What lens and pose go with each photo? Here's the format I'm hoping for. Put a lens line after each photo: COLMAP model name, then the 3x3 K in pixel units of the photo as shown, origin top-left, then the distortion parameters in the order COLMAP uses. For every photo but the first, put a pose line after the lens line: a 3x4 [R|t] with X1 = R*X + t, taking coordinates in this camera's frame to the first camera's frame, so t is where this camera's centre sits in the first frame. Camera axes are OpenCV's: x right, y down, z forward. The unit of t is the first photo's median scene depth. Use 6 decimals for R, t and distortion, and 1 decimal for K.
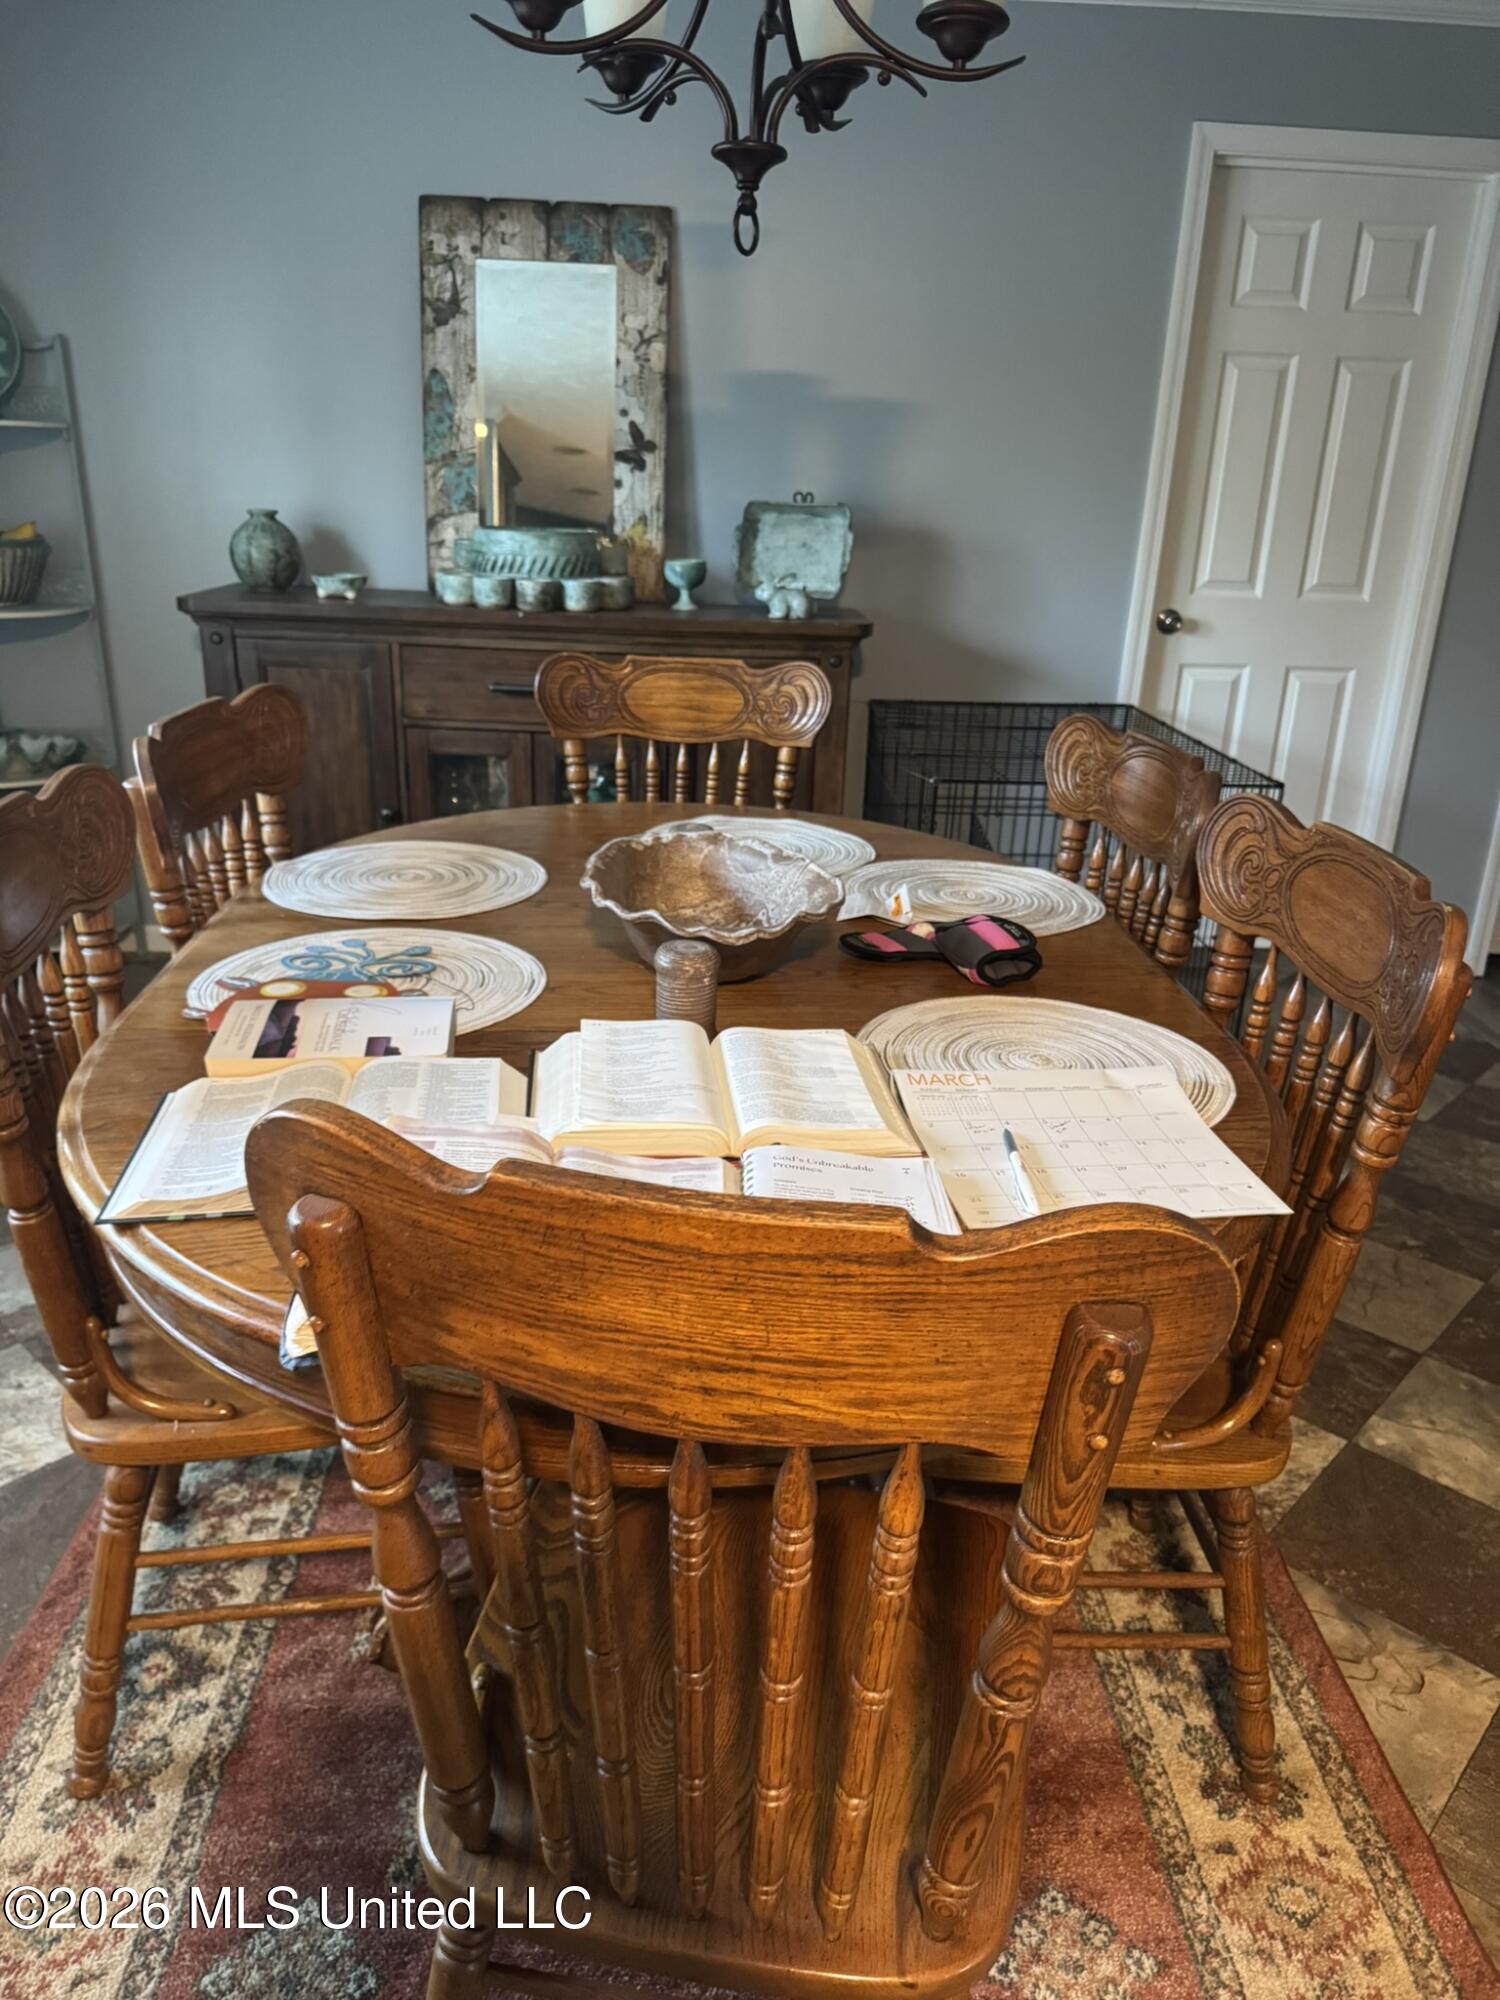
lens RADIAL K [[1391.0, 0, 714.3], [0, 1391.0, 948.3], [0, 0, 1]] dist [-0.029086, -0.000927]
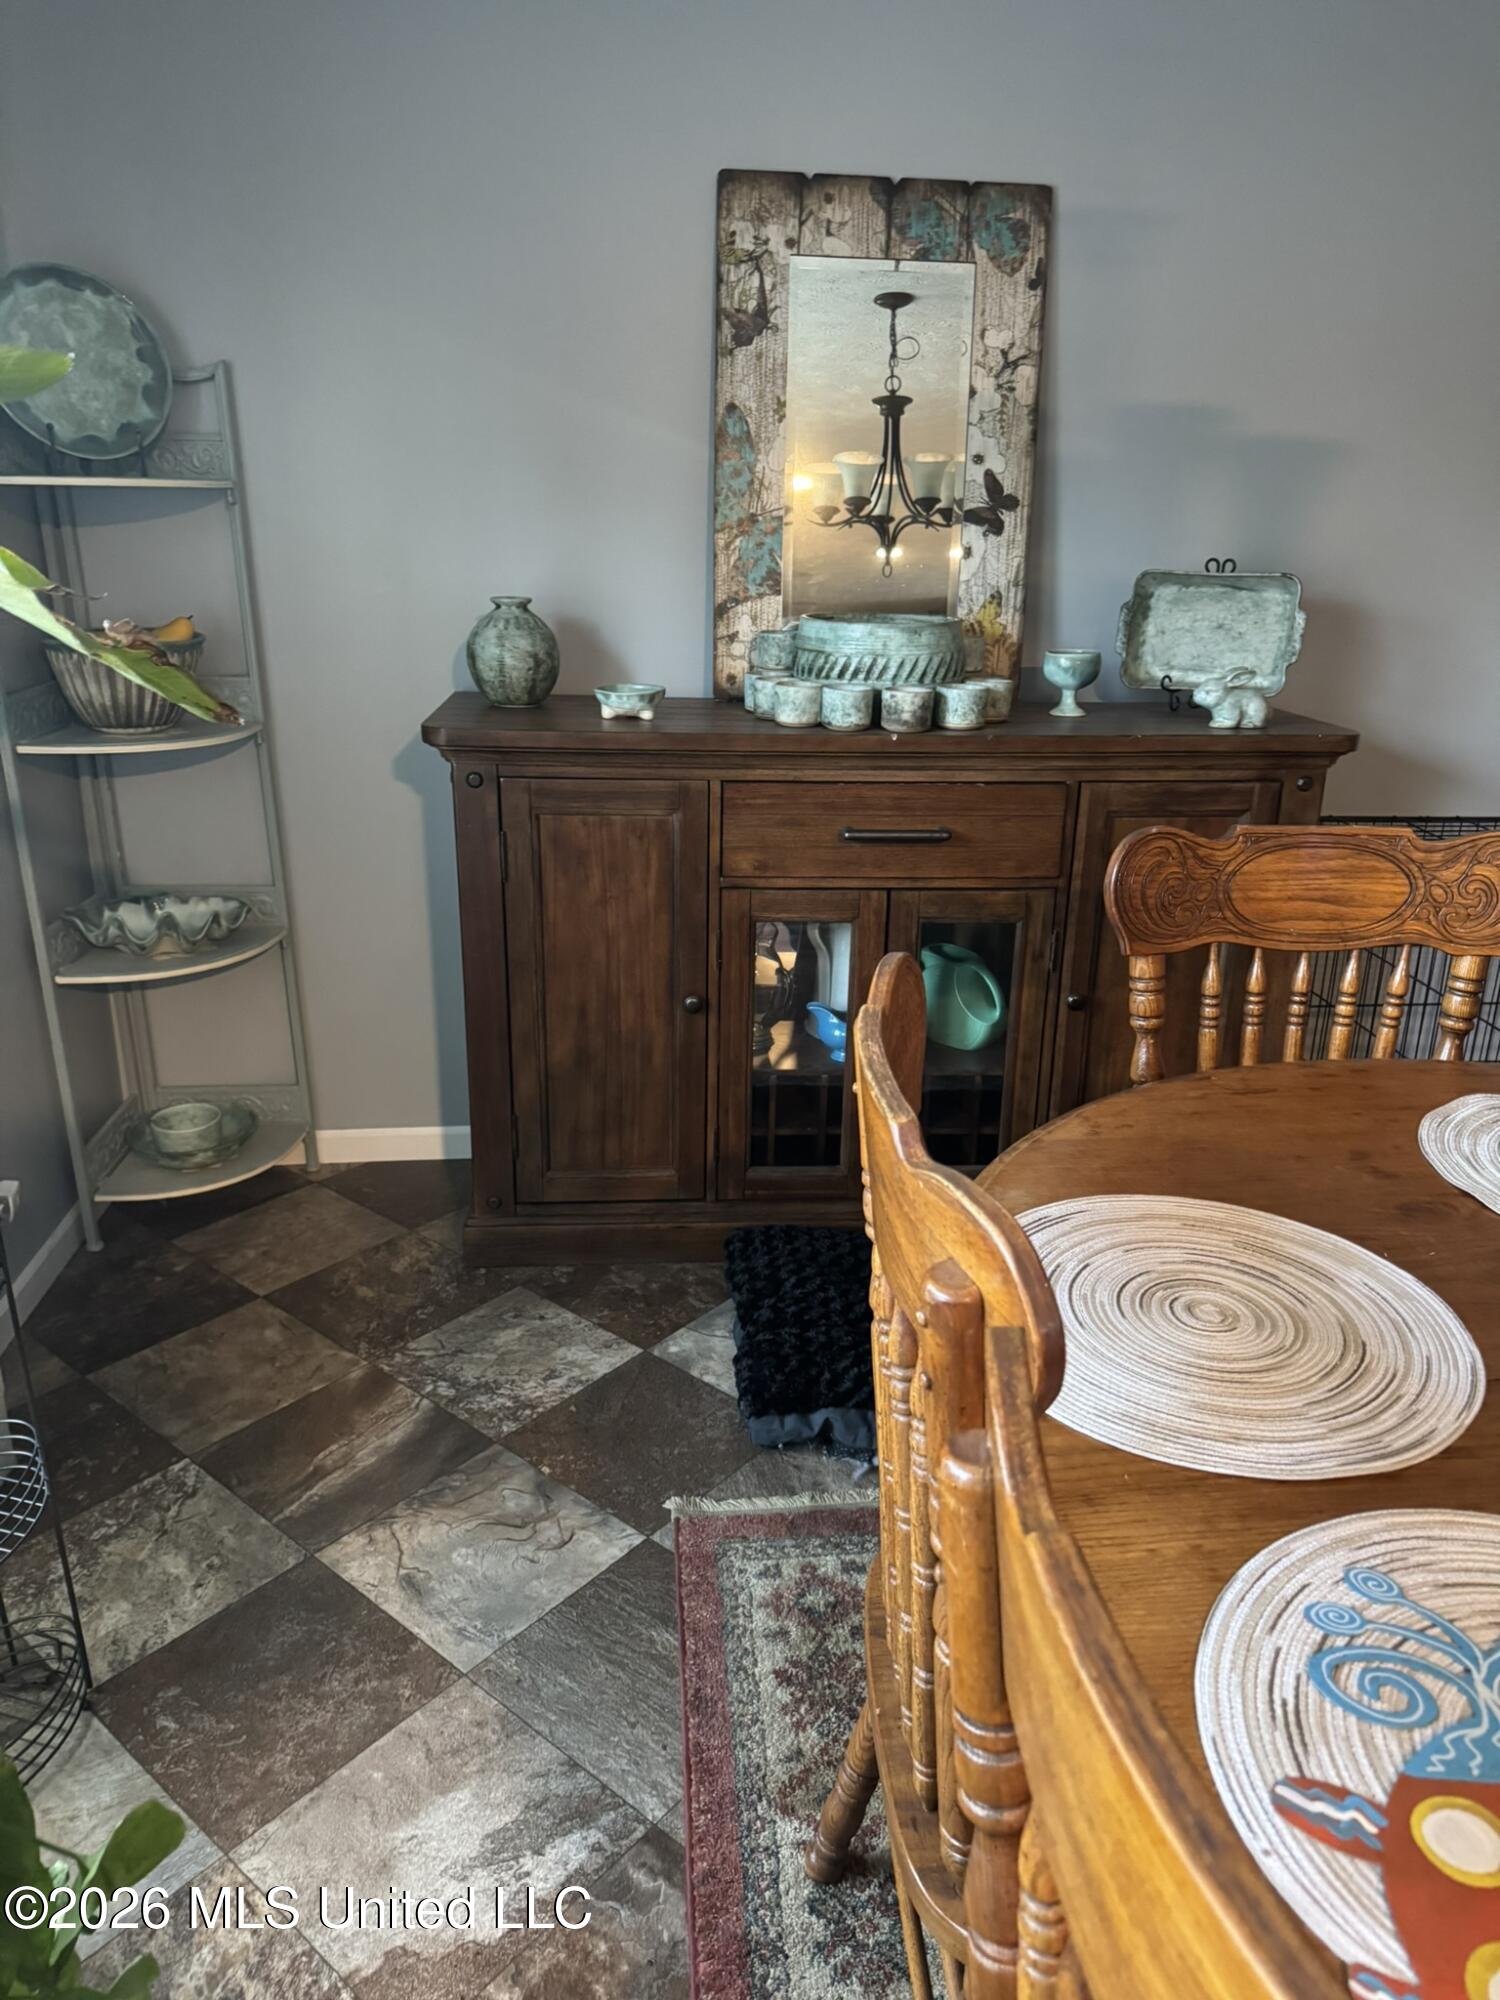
lens RADIAL K [[1401.5, 0, 750.7], [0, 1401.5, 903.1], [0, 0, 1]] dist [-0.008378, -0.006060]
pose [[0.996440, -0.042293, 0.072932, -0.261479], [0.046408, 0.997369, -0.055682, -0.114372], [-0.070385, 0.058868, 0.995781, 0.277802]]
